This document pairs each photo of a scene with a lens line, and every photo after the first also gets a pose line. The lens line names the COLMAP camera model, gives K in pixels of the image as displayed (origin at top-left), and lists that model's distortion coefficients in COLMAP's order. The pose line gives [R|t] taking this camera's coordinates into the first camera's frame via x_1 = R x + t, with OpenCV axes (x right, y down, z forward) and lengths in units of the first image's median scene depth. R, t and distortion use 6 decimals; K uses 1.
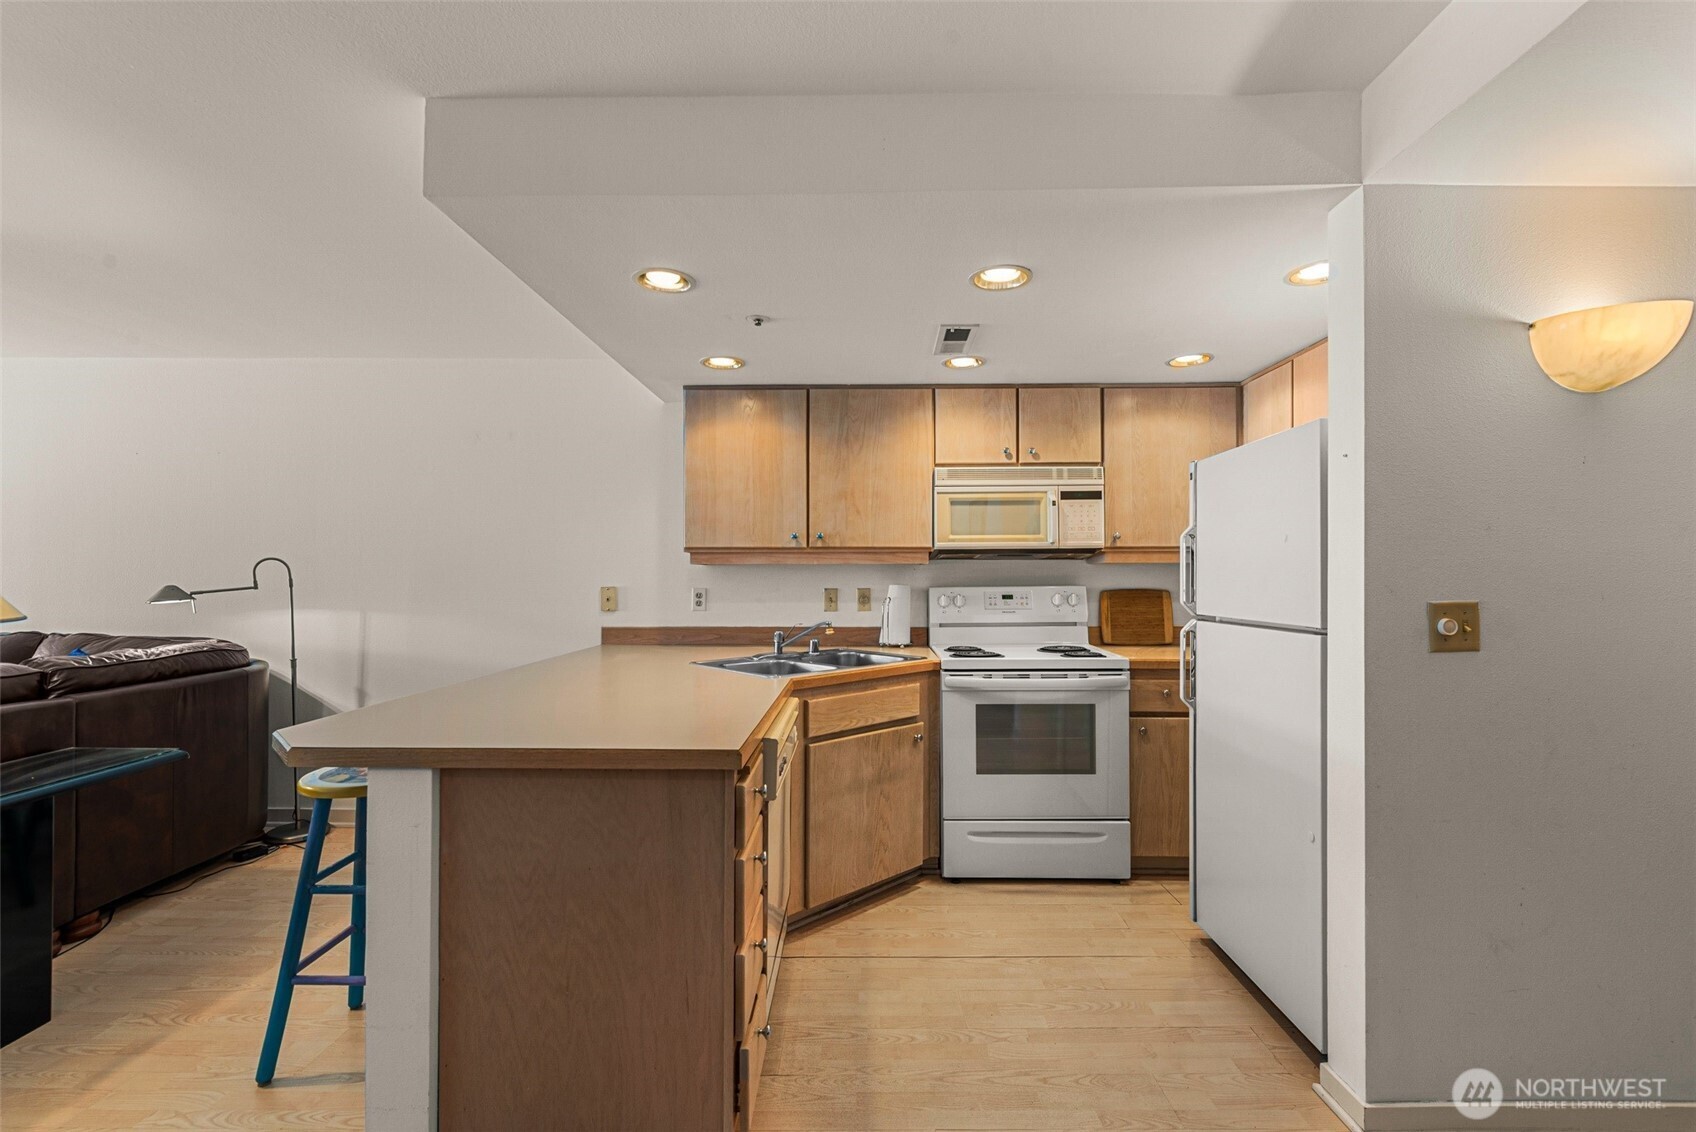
lens RADIAL K [[742.2, 0, 854.9], [0, 742.2, 575.3], [0, 0, 1]] dist [0.004293, -0.000433]
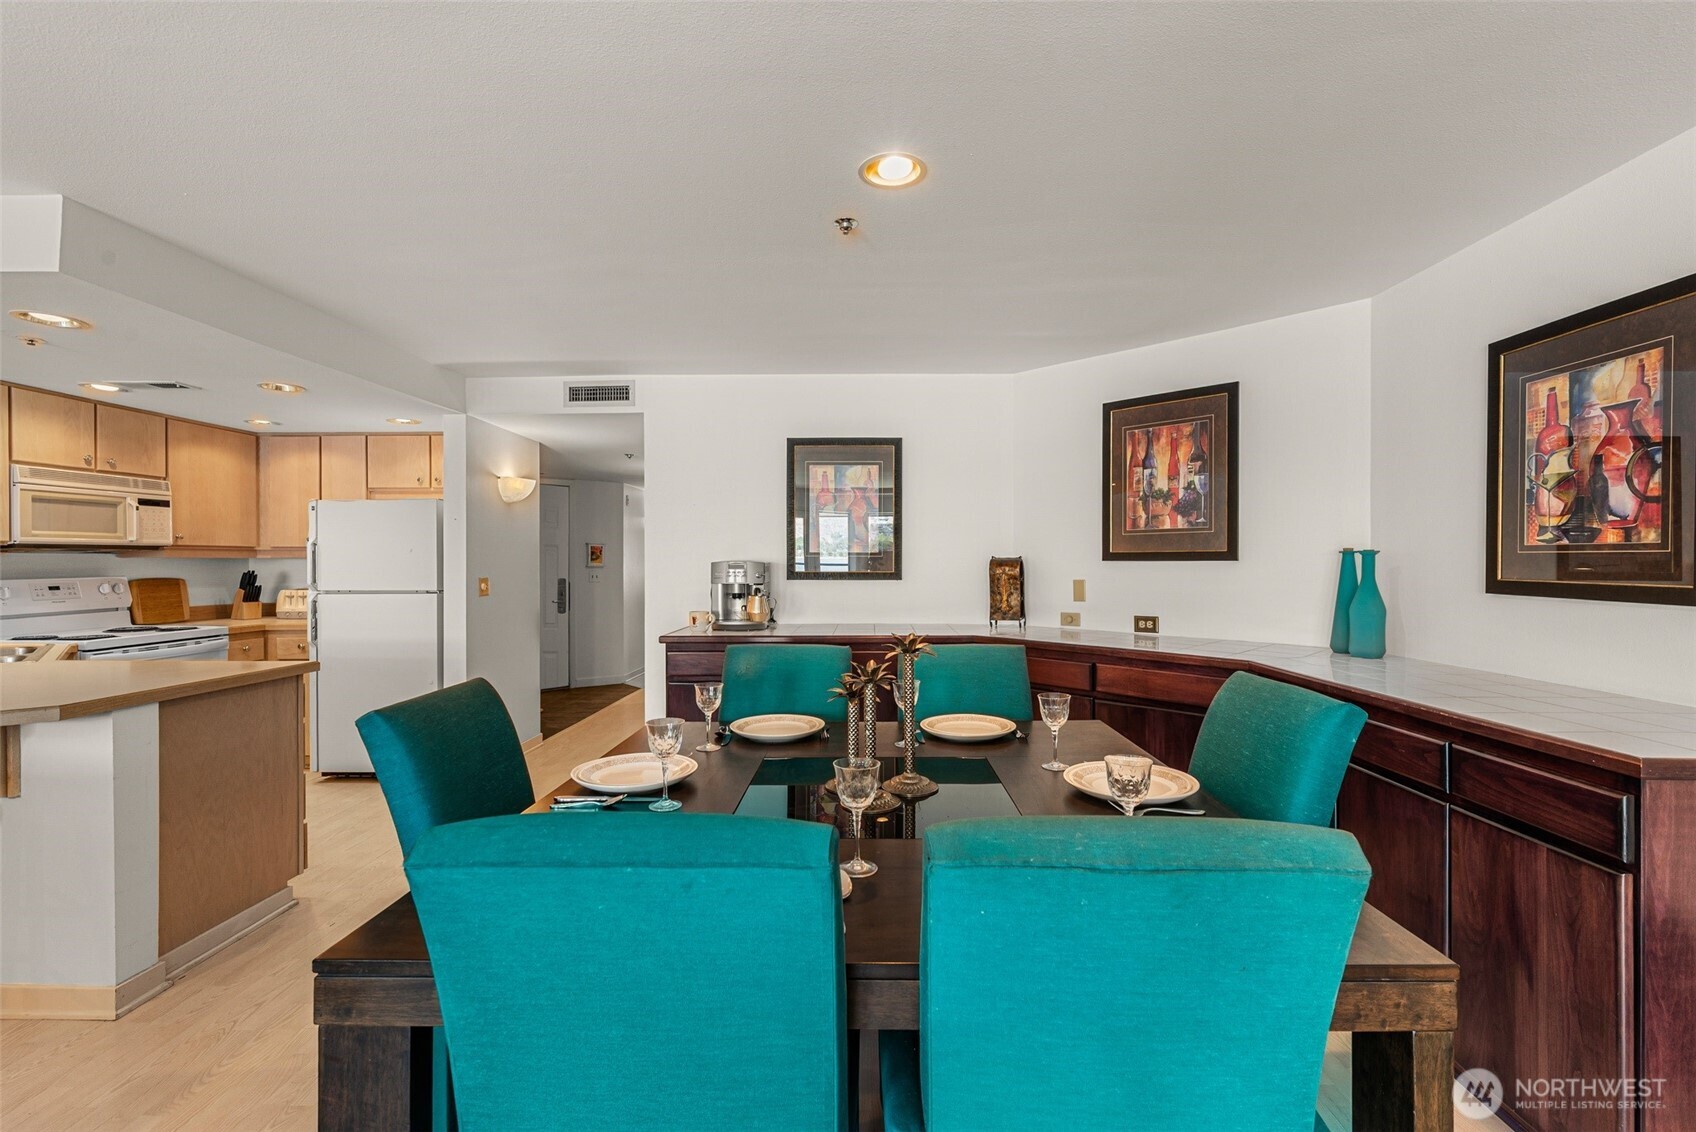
lens RADIAL K [[742.2, 0, 844.2], [0, 742.2, 569.0], [0, 0, 1]] dist [0.004293, -0.000433]
pose [[0.024198, -0.007593, 0.999678, -0.908027], [-0.000744, 0.999971, 0.007613, -0.007853], [-0.999707, -0.000928, 0.024191, -0.180536]]
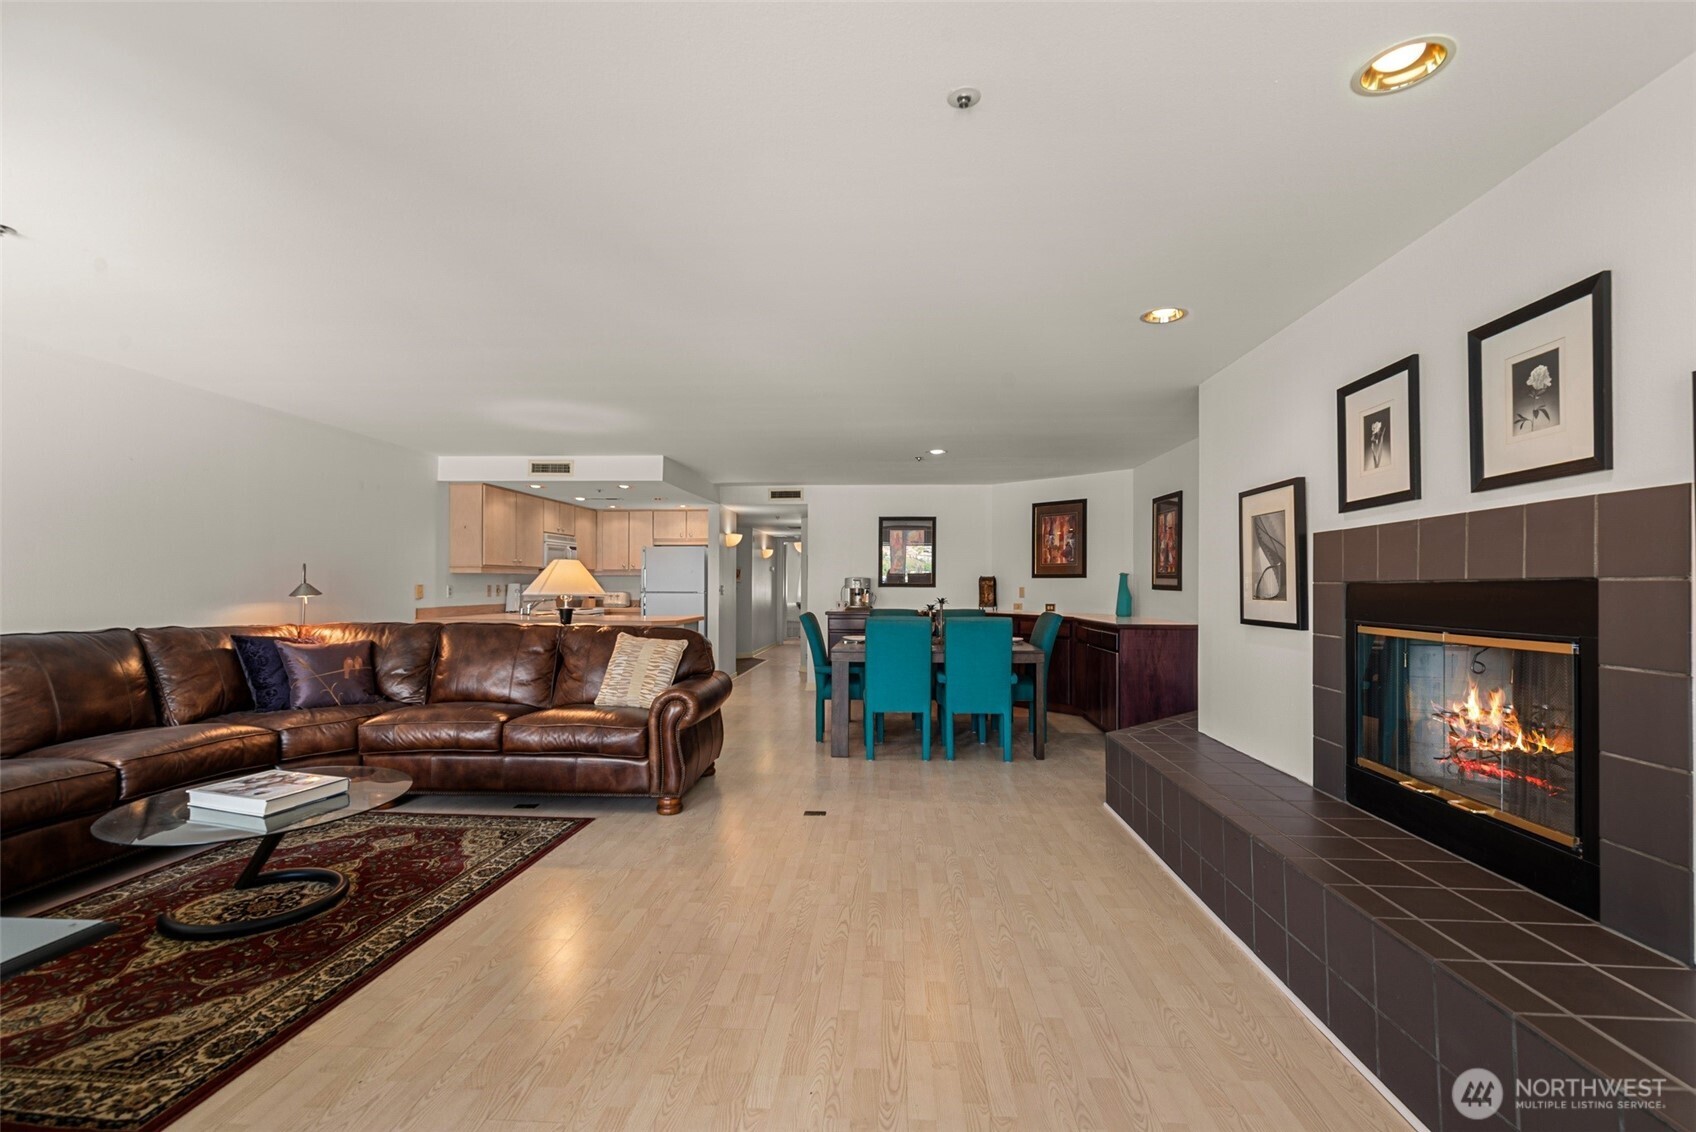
lens RADIAL K [[742.2, 0, 826.8], [0, 742.2, 593.1], [0, 0, 1]] dist [0.004293, -0.000433]
pose [[0.069438, -0.015253, 0.997470, -2.191986], [-0.005406, 0.999863, 0.015666, 0.002938], [-0.997572, -0.006480, 0.069346, -0.055308]]
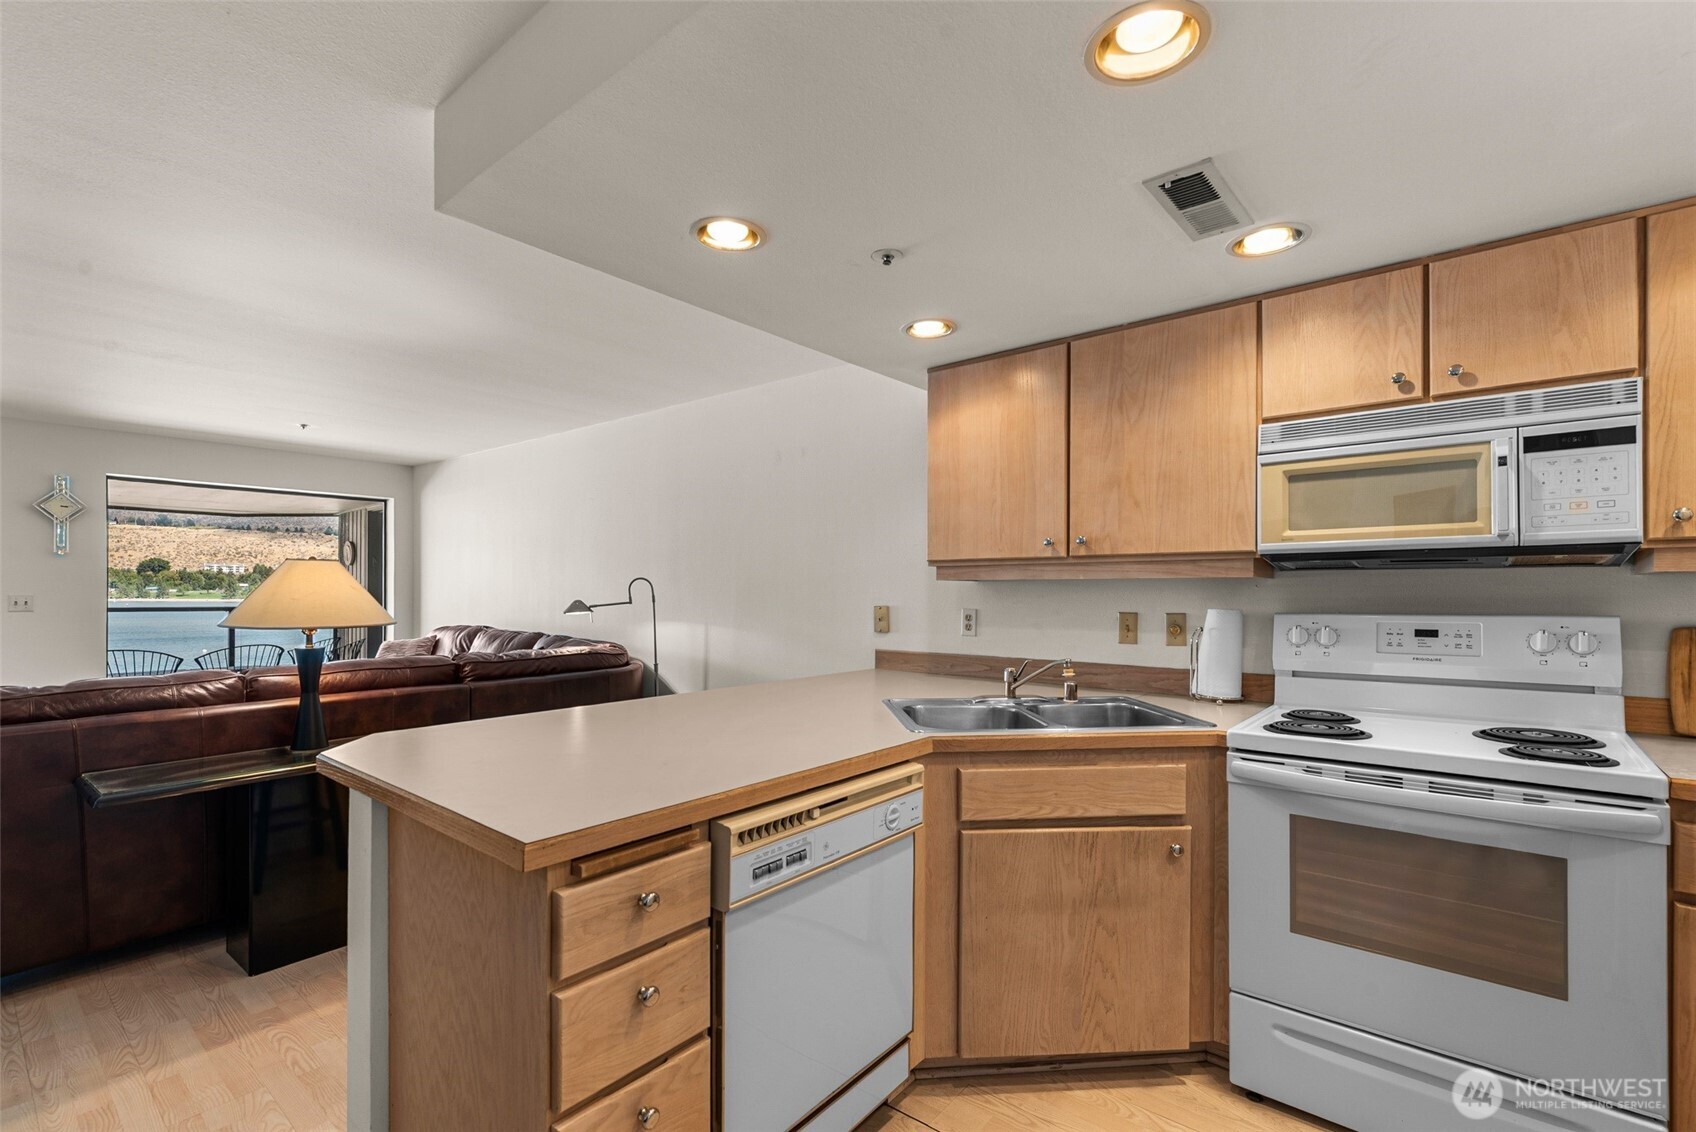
lens RADIAL K [[742.2, 0, 860.5], [0, 742.2, 594.0], [0, 0, 1]] dist [0.004293, -0.000433]
pose [[0.780694, 0.004330, -0.624898, 0.239882], [-0.001637, 0.999987, 0.004884, -0.003698], [0.624911, -0.002790, 0.780691, 0.291971]]
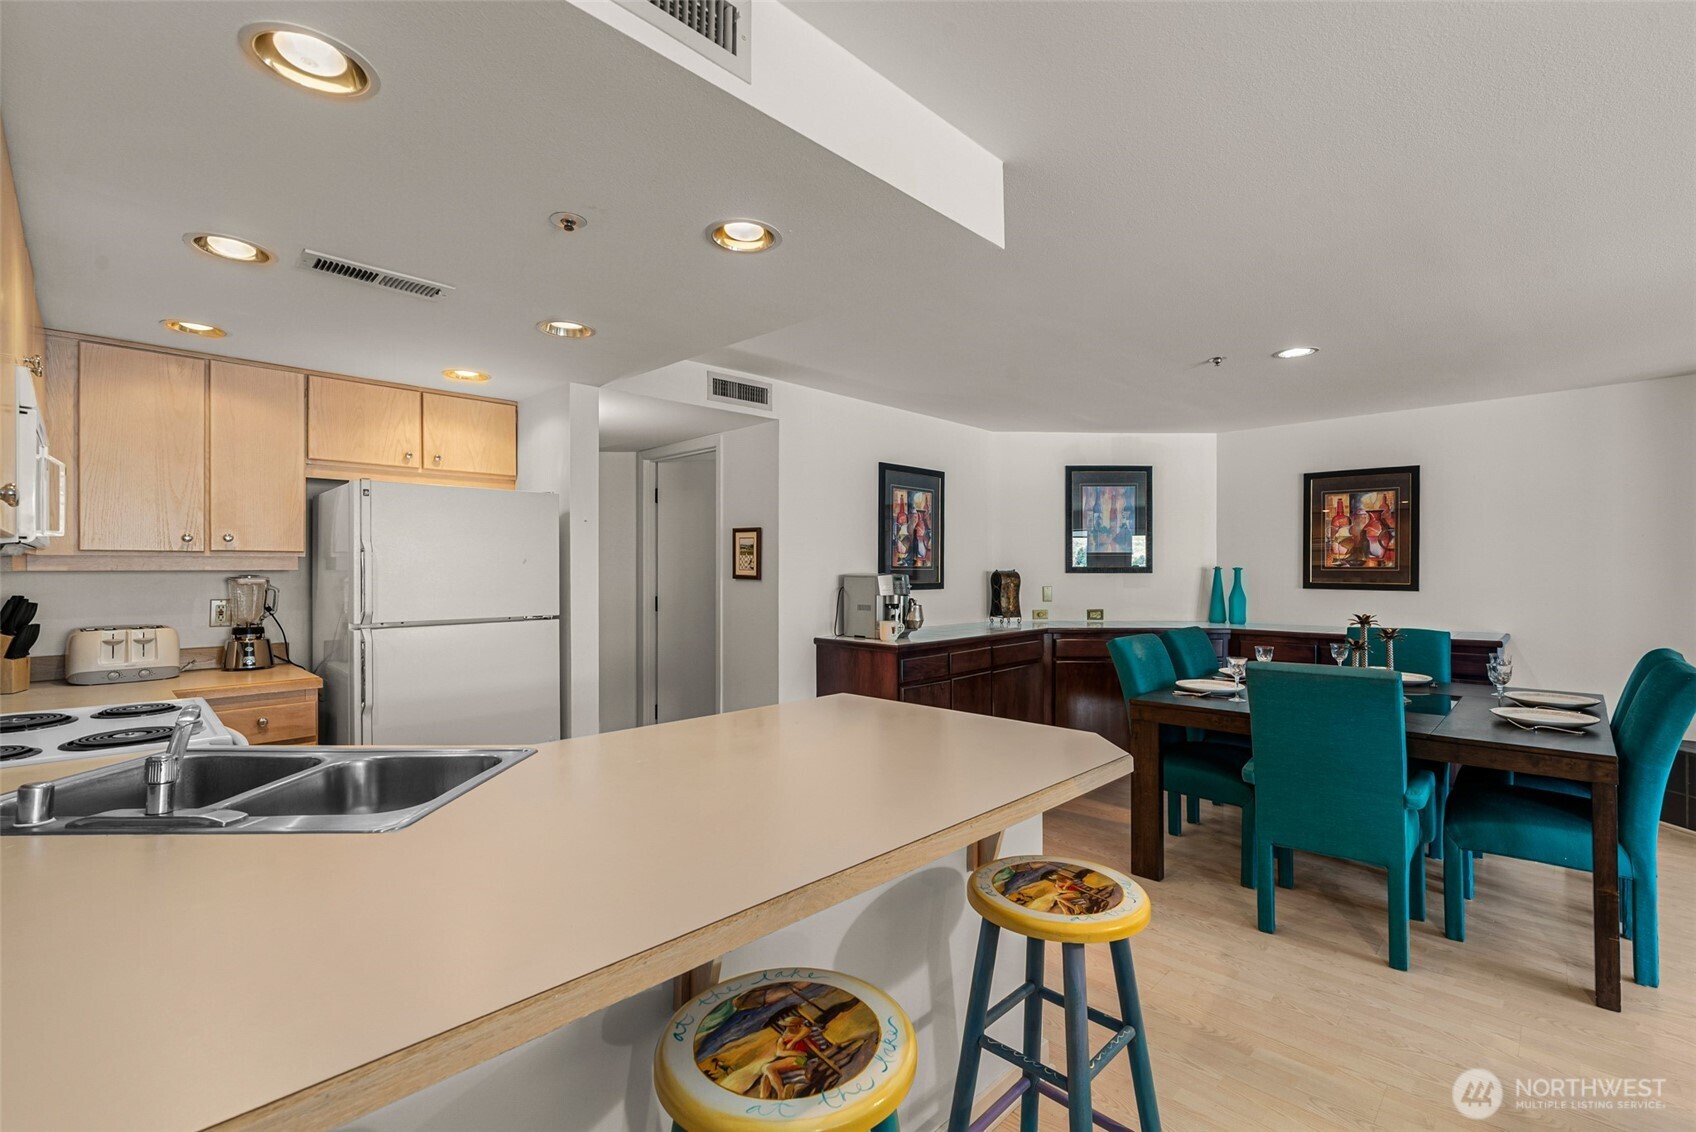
lens RADIAL K [[742.2, 0, 862.8], [0, 742.2, 560.2], [0, 0, 1]] dist [0.004293, -0.000433]
pose [[-0.717580, 0.009459, 0.696412, -0.595845], [0.000158, 0.999910, -0.013417, -0.017810], [-0.696476, -0.009518, -0.717516, 0.952100]]
